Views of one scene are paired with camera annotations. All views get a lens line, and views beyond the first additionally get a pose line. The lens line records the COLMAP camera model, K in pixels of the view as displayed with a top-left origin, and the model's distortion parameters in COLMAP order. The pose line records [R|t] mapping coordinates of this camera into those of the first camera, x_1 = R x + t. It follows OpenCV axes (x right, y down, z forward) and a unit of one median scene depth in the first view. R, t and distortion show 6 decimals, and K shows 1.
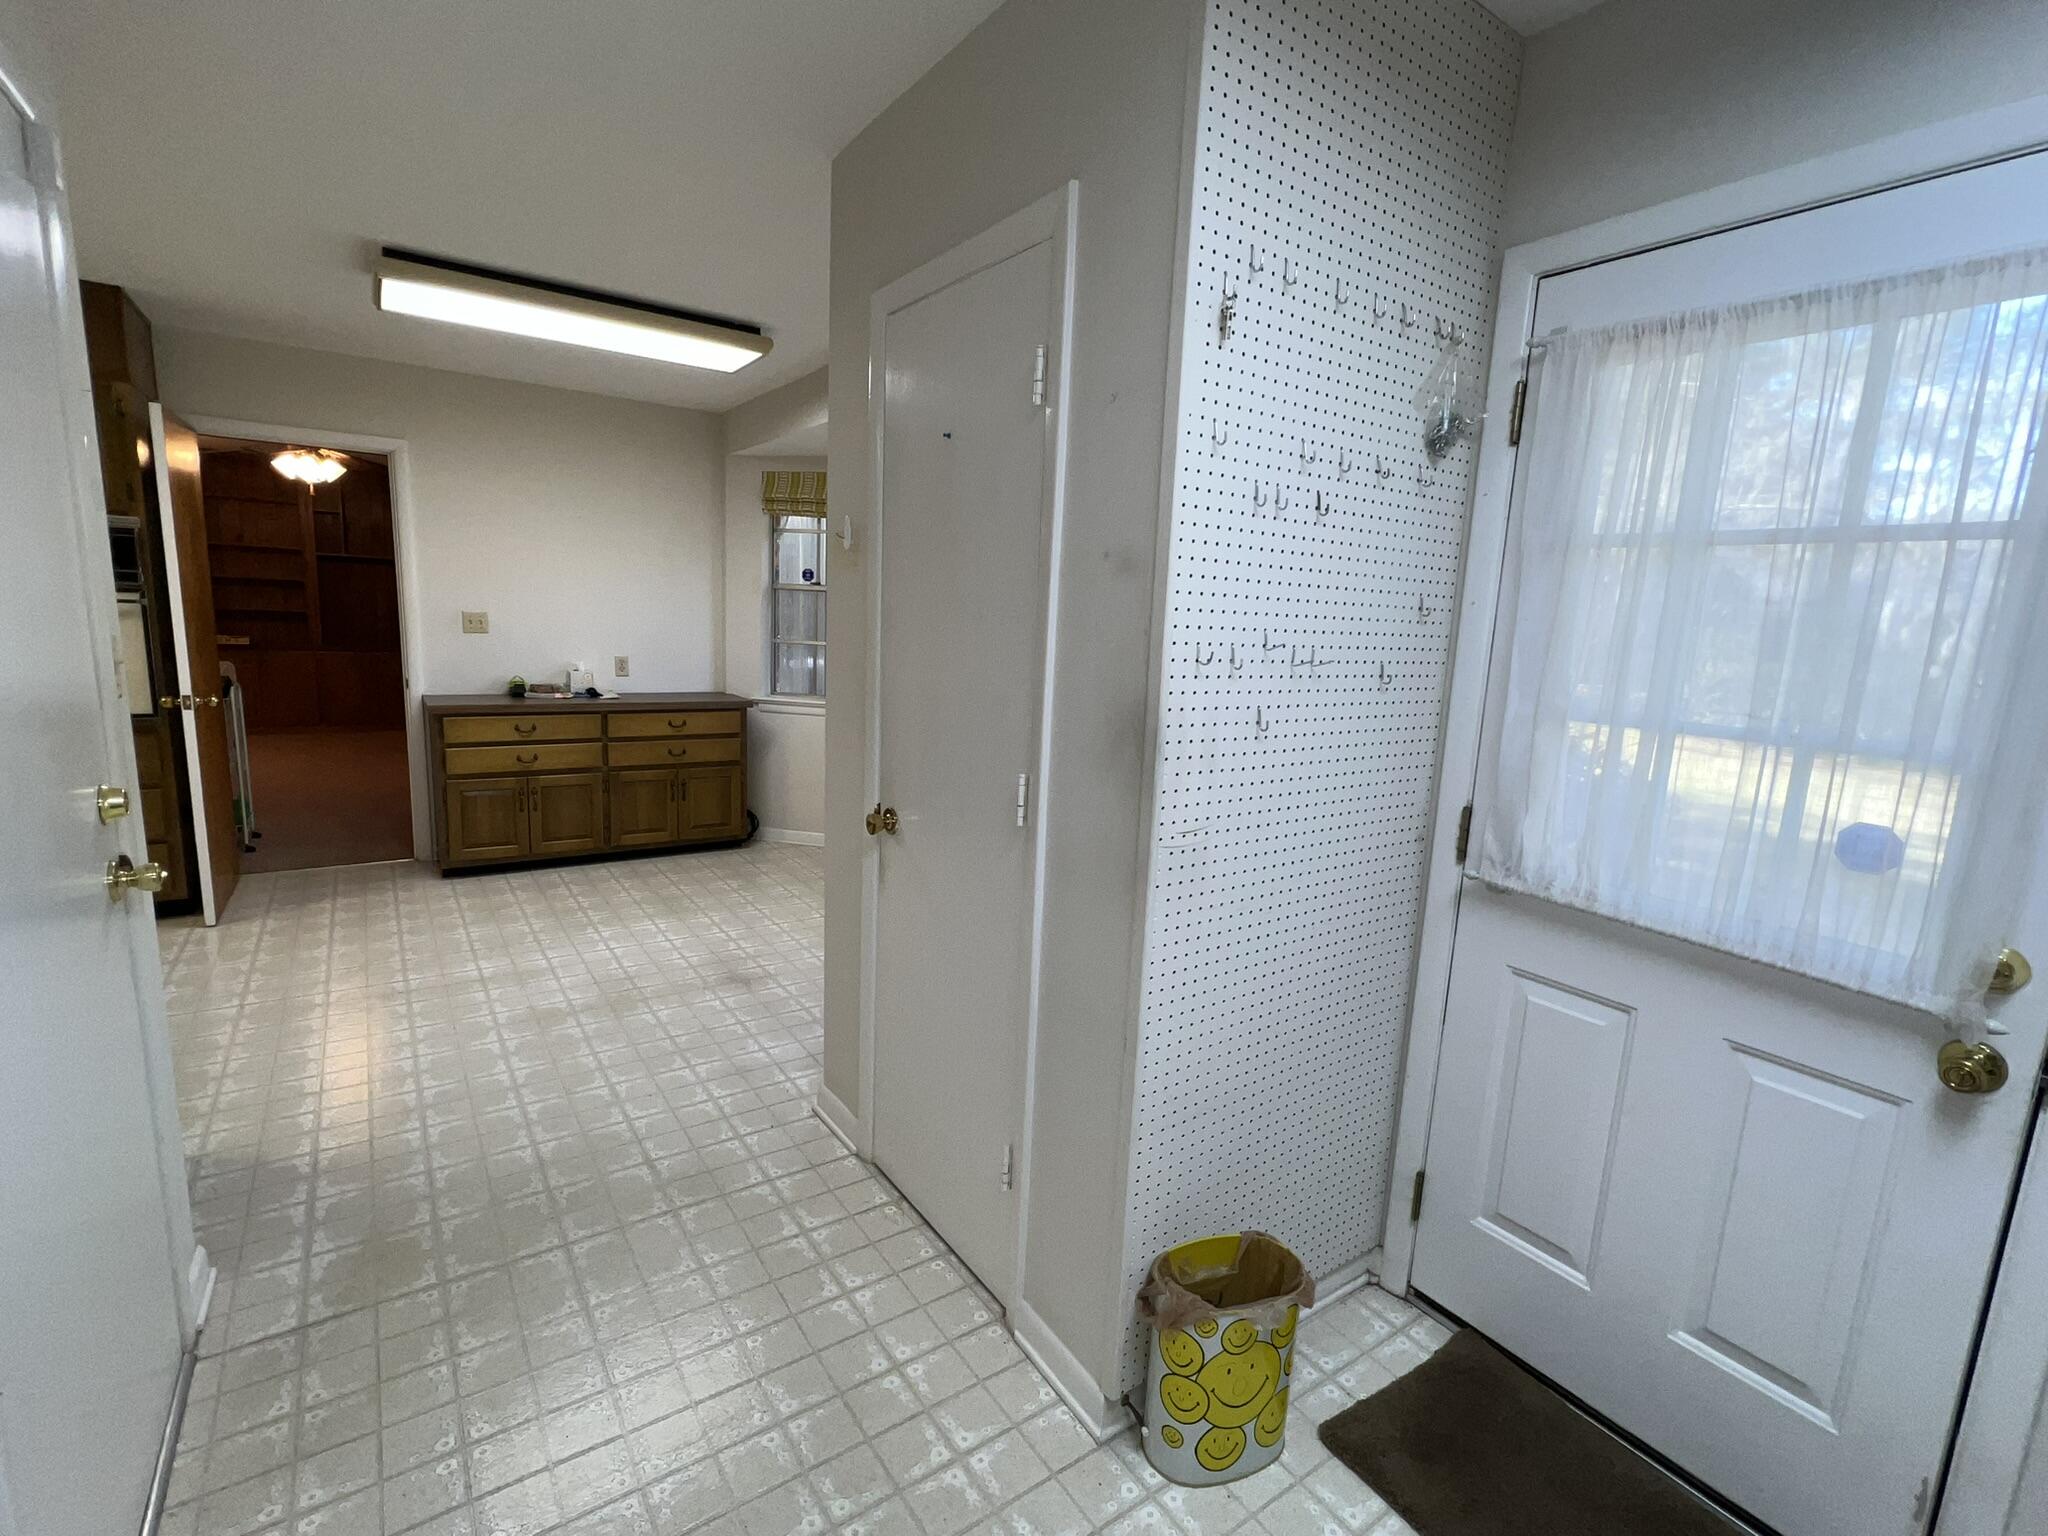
lens RADIAL K [[937.0, 0, 1020.7], [0, 937.0, 771.9], [0, 0, 1]] dist [-0.002626, 0.001486]
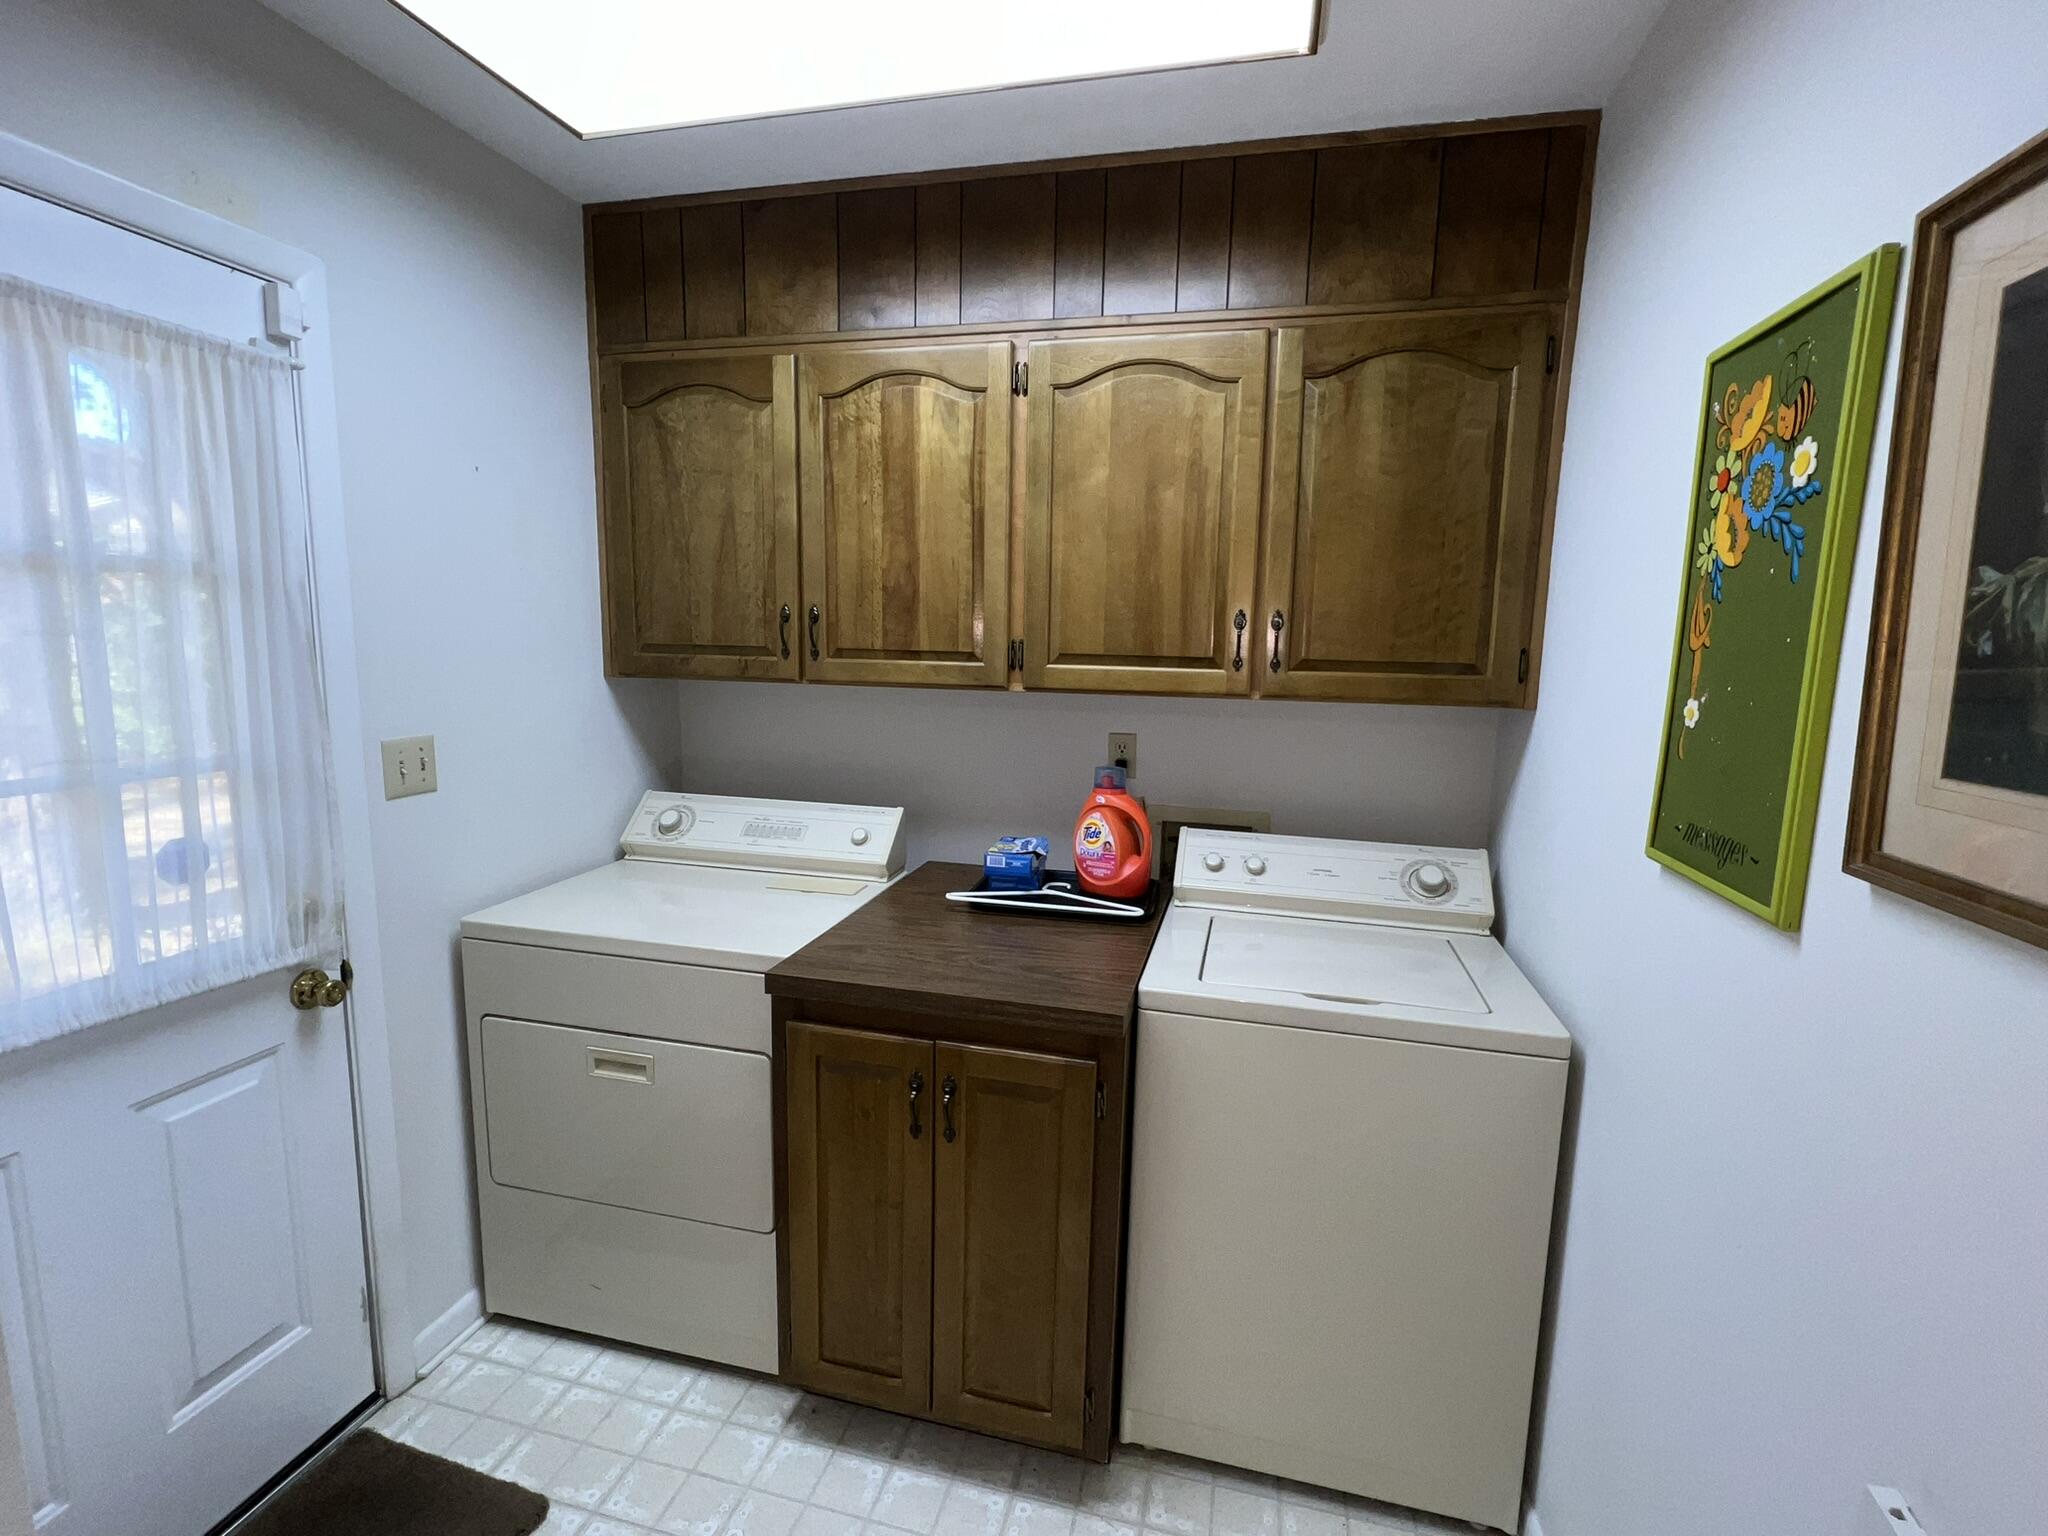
lens RADIAL K [[937.0, 0, 1023.1], [0, 937.0, 772.5], [0, 0, 1]] dist [-0.002626, 0.001486]
pose [[-0.654821, -0.171984, 0.735956, -0.209702], [0.071986, 0.955145, 0.287256, -0.108397], [-0.752348, 0.241079, -0.613068, 0.396594]]
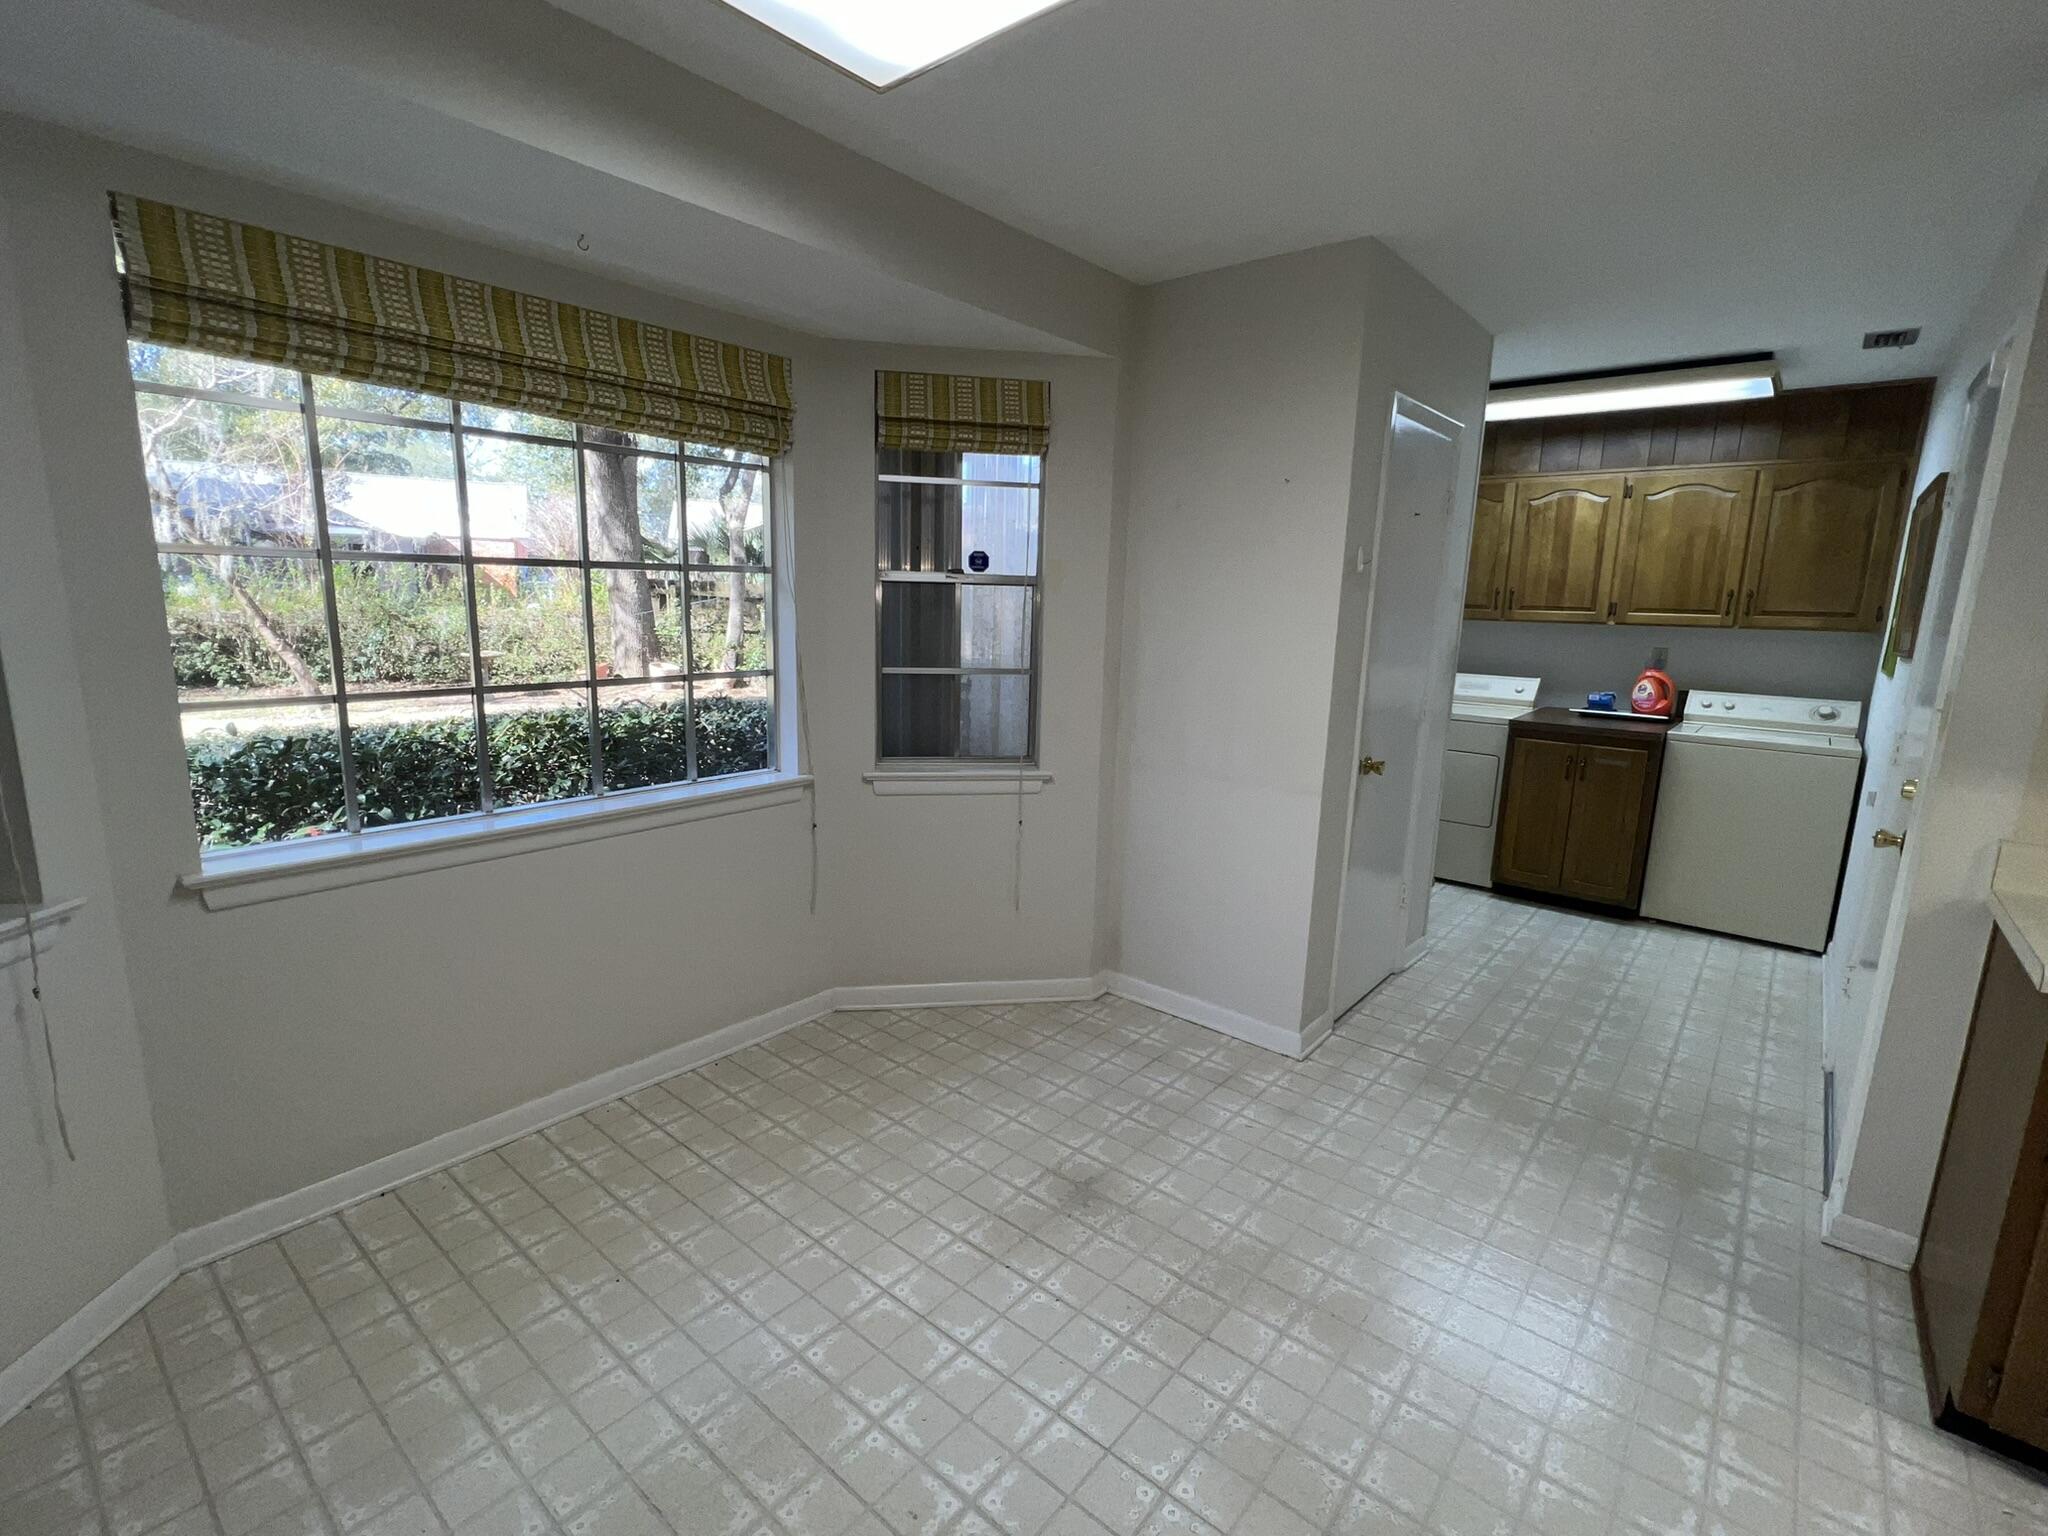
lens RADIAL K [[937.0, 0, 1025.5], [0, 937.0, 774.2], [0, 0, 1]] dist [-0.002626, 0.001486]
pose [[-0.262301, -0.234756, 0.935996, -0.957324], [0.123154, 0.953882, 0.273755, -0.279023], [-0.957095, 0.187077, -0.221293, 1.291337]]
